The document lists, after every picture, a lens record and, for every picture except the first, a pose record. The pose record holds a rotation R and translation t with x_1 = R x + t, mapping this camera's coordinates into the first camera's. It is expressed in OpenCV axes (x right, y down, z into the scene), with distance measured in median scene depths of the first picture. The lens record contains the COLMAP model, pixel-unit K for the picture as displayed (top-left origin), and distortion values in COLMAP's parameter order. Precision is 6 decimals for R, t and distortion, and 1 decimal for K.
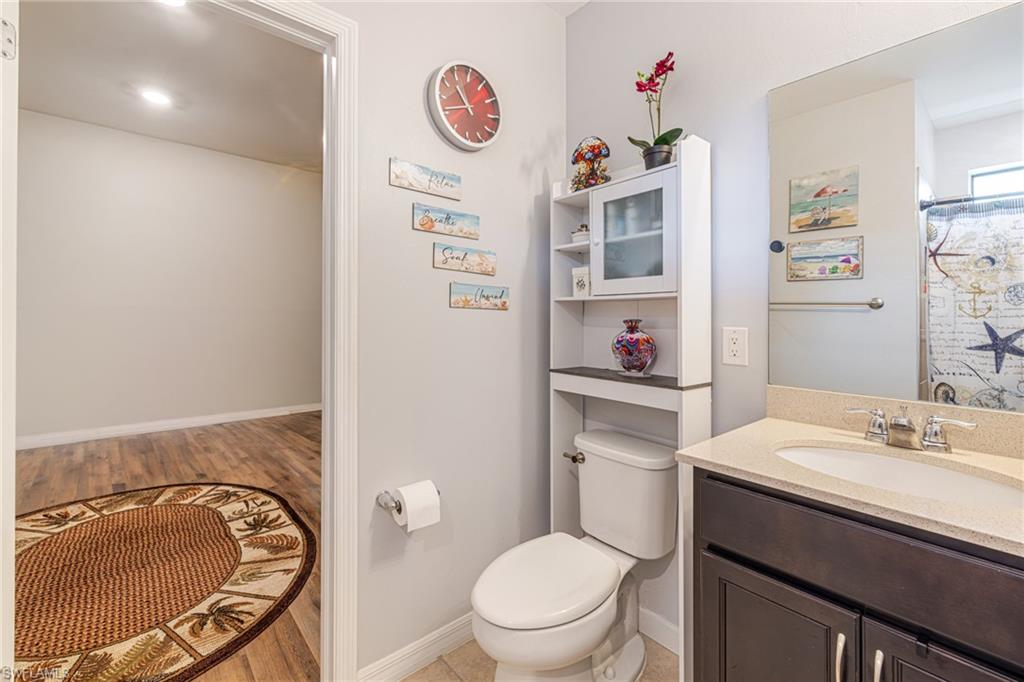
lens RADIAL K [[442.7, 0, 520.3], [0, 442.7, 332.0], [0, 0, 1]] dist [-0.001384, -0.000424]
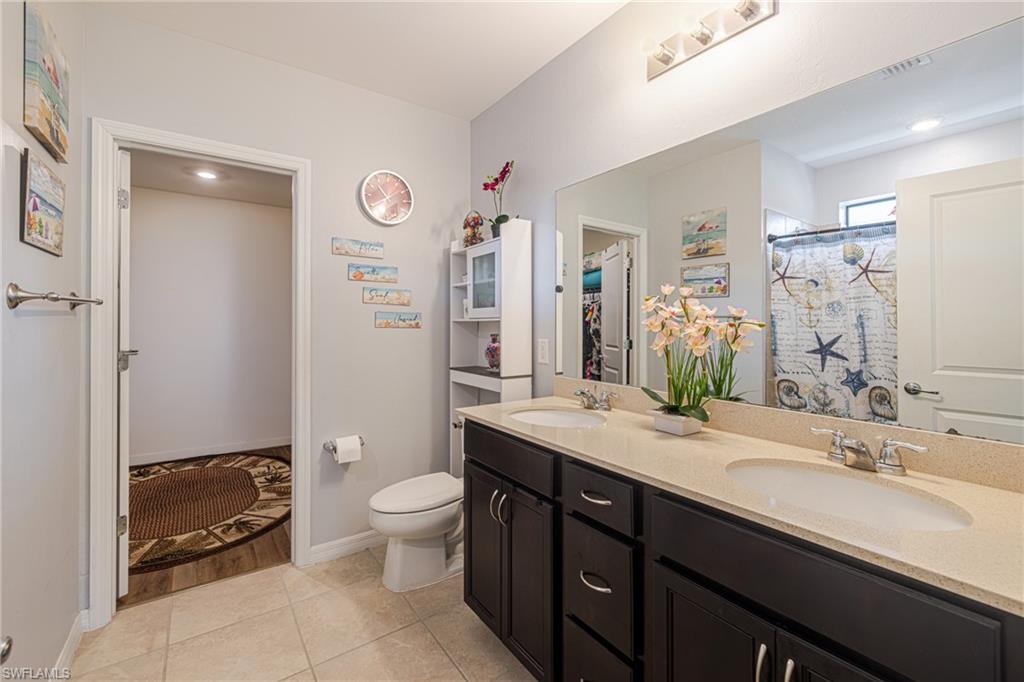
lens RADIAL K [[442.7, 0, 517.0], [0, 442.7, 333.1], [0, 0, 1]] dist [-0.001384, -0.000424]
pose [[0.995308, -0.008387, -0.096390, 0.445836], [0.007462, 0.999923, -0.009961, -0.014690], [0.096466, 0.009195, 0.995294, -0.463582]]
